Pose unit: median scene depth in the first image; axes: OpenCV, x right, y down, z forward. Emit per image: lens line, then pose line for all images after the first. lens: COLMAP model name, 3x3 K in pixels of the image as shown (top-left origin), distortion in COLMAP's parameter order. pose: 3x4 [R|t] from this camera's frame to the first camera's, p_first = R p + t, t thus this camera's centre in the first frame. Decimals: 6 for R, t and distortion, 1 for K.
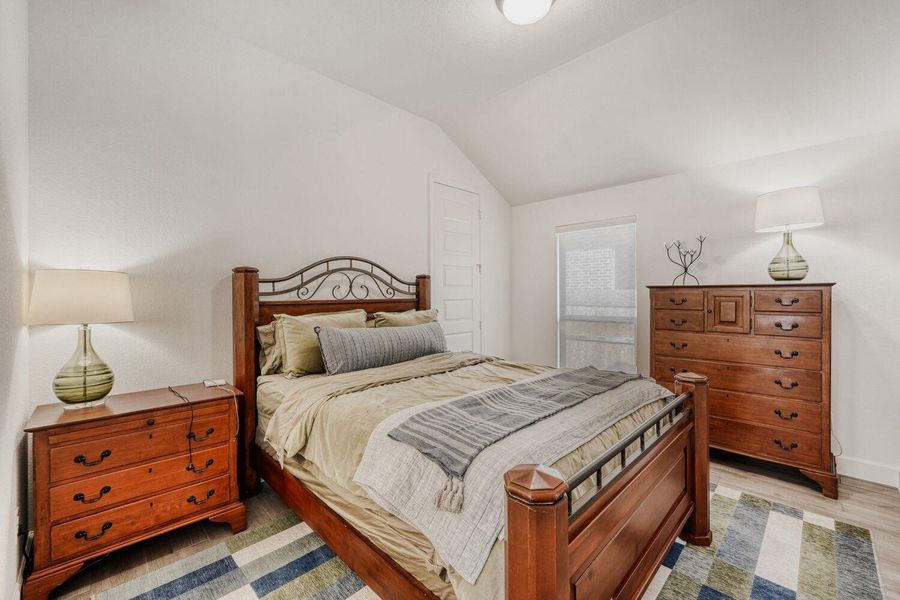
lens RADIAL K [[374.3, 0, 447.2], [0, 374.3, 296.5], [0, 0, 1]] dist [-0.000776, 0.000178]
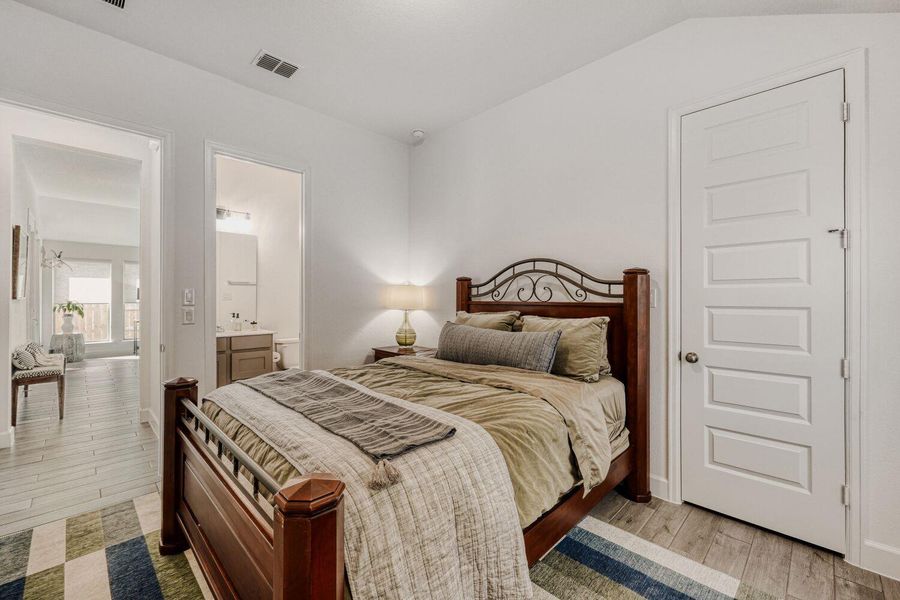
lens RADIAL K [[374.3, 0, 454.8], [0, 374.3, 295.9], [0, 0, 1]] dist [-0.000776, 0.000178]
pose [[0.007290, -0.000239, -0.999973, 0.732299], [-0.006576, 0.999978, -0.000287, -0.005731], [0.999952, 0.006578, 0.007288, 0.782456]]
